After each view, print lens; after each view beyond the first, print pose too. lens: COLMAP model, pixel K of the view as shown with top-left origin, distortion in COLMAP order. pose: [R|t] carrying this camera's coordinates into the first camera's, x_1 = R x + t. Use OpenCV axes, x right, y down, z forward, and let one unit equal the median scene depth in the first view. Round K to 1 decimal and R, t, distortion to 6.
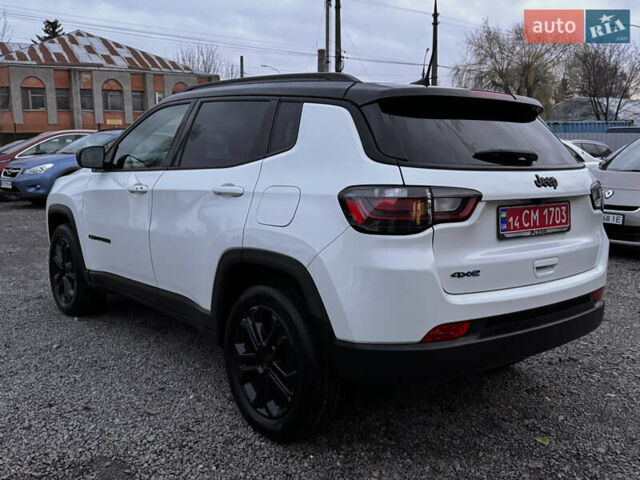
lens RADIAL K [[634.8, 0, 318.7], [0, 634.8, 238.6], [0, 0, 1]] dist [0.164312, -0.327354]
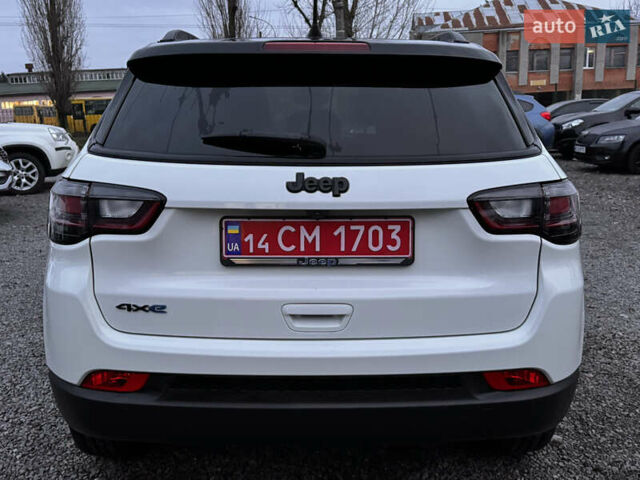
lens RADIAL K [[634.8, 0, 318.7], [0, 634.8, 238.6], [0, 0, 1]] dist [0.164312, -0.327354]
pose [[0.780110, 0.108998, -0.616075, 0.733433], [-0.073119, 0.993843, 0.083247, -0.086071], [0.621355, -0.019895, 0.783277, 0.503040]]
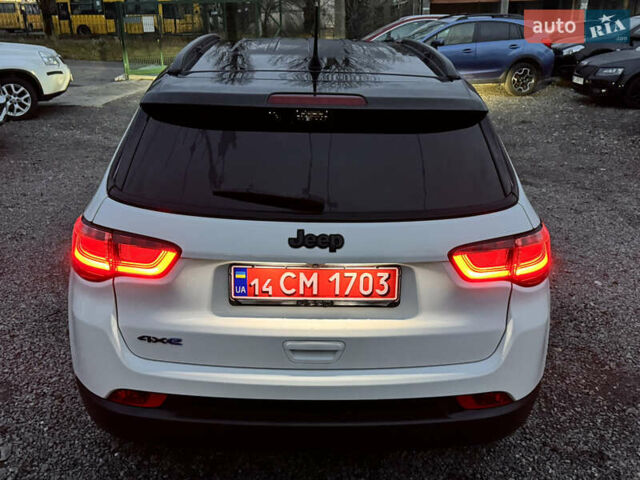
lens RADIAL K [[637.0, 0, 320.8], [0, 637.0, 238.4], [0, 0, 1]] dist [0.180512, -0.370435]
pose [[0.785618, 0.209936, -0.582006, 0.756883], [-0.091246, 0.969701, 0.226614, -0.247705], [0.611947, -0.124927, 0.780970, 0.444750]]
